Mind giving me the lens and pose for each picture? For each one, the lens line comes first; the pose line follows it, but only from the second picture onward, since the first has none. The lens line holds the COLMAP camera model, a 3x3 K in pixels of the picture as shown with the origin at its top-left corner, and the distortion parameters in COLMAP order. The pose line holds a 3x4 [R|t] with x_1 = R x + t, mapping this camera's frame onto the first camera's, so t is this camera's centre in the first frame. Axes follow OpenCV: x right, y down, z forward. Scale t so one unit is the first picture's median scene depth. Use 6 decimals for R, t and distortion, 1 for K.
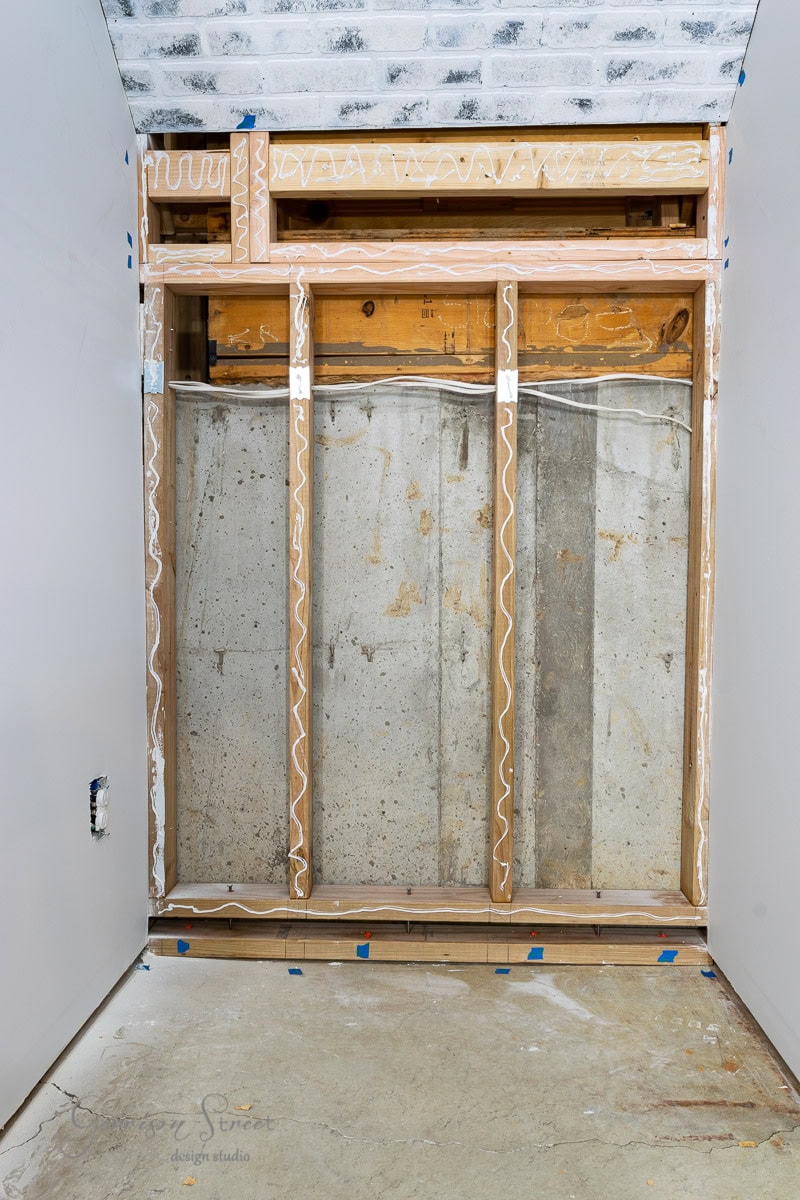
lens RADIAL K [[934.9, 0, 400.0], [0, 934.9, 600.0], [0, 0, 1]] dist [0.000499, 0.000425]
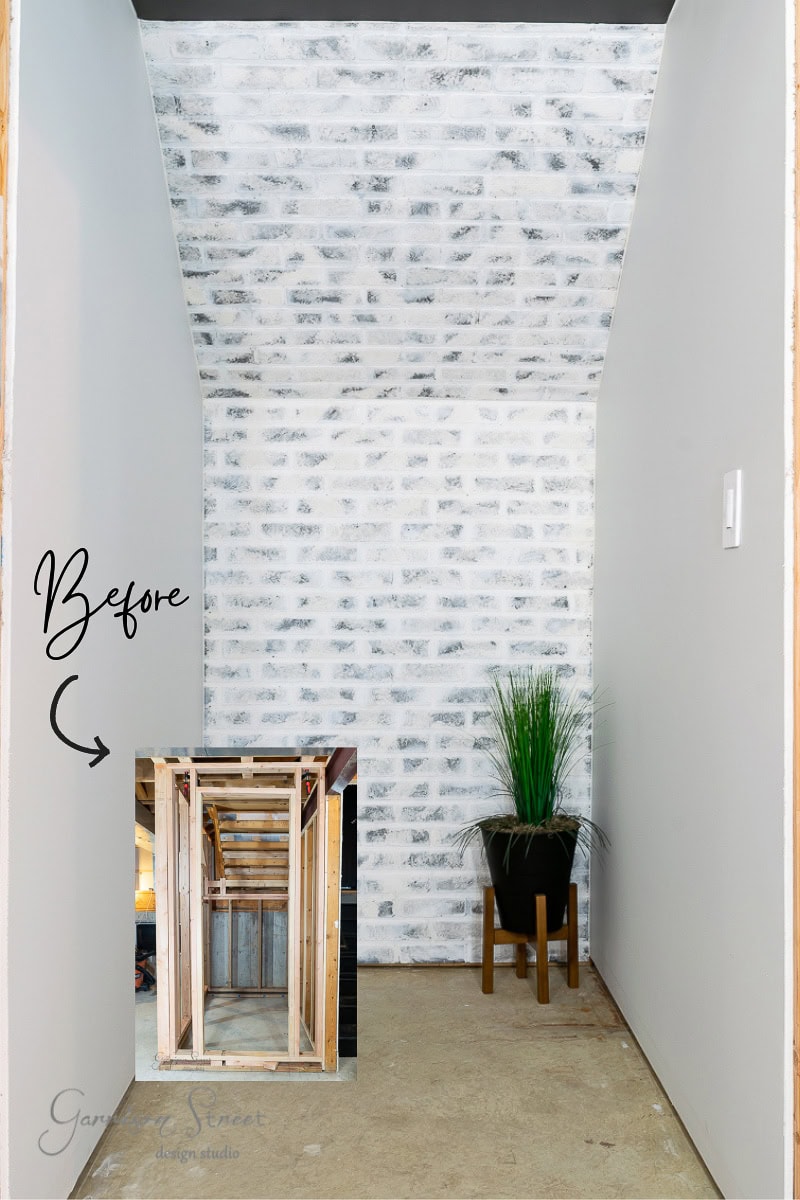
lens RADIAL K [[1117.7, 0, 418.6], [0, 1117.7, 599.2], [0, 0, 1]] dist [-0.003589, 0.004688]
pose [[0.997956, 0.004309, 0.063762, -0.058444], [-0.001409, 0.998966, -0.045450, -0.114156], [-0.063891, 0.045267, 0.996930, -0.849712]]
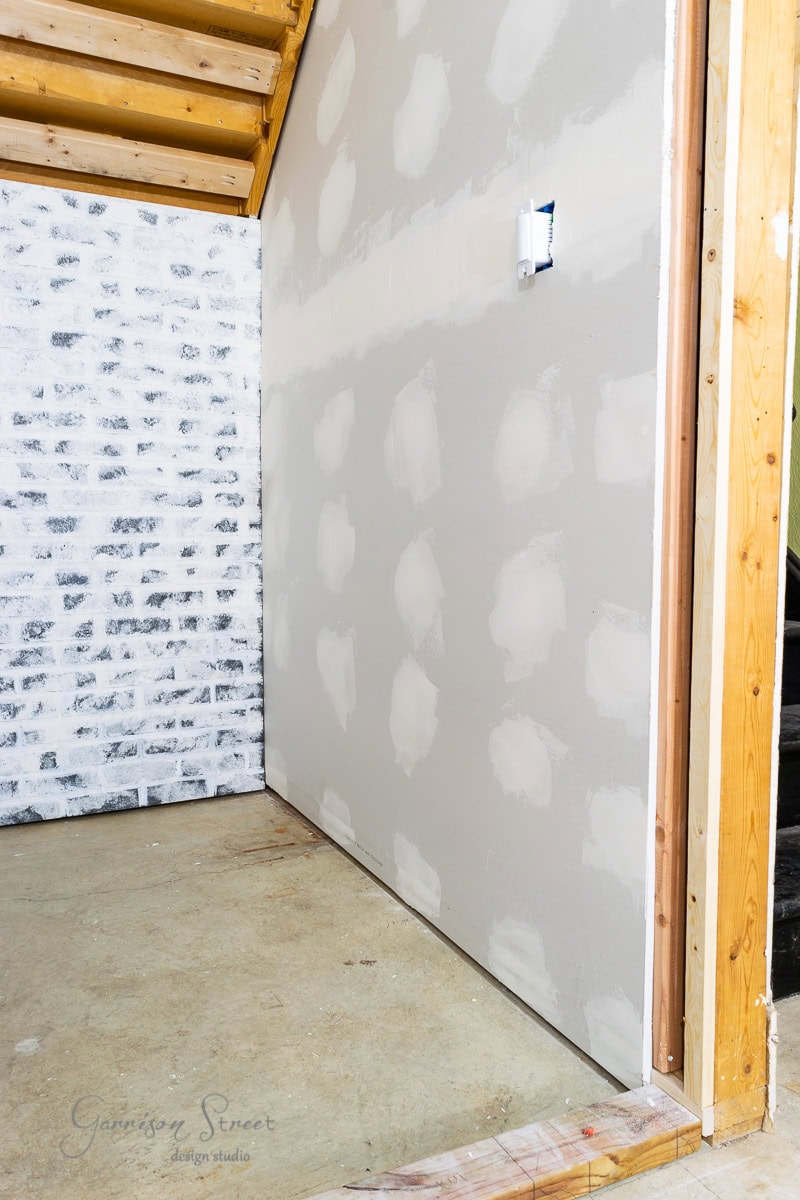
lens RADIAL K [[903.4, 0, 400.0], [0, 903.4, 600.0], [0, 0, 1]] dist [0.010493, 0.001284]
pose [[0.882442, -0.039766, 0.468738, -0.162104], [0.015734, 0.998358, 0.055076, 0.013324], [-0.470159, -0.041226, 0.881619, -0.412934]]
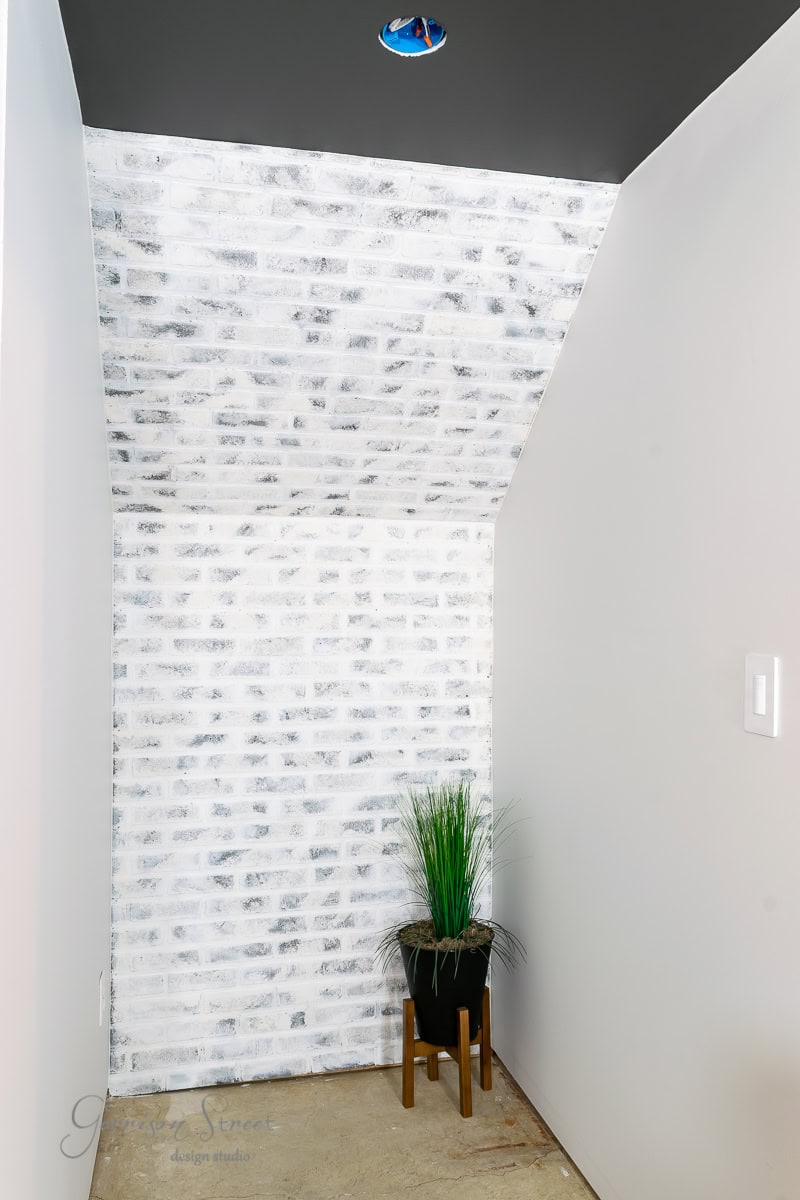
lens RADIAL K [[917.0, 0, 403.9], [0, 917.0, 603.2], [0, 0, 1]] dist [0.010802, -0.005929]
pose [[0.965401, 0.007611, 0.260659, -0.237616], [0.010631, 0.997594, -0.068501, -0.283303], [-0.260553, 0.068902, 0.962998, -0.534359]]
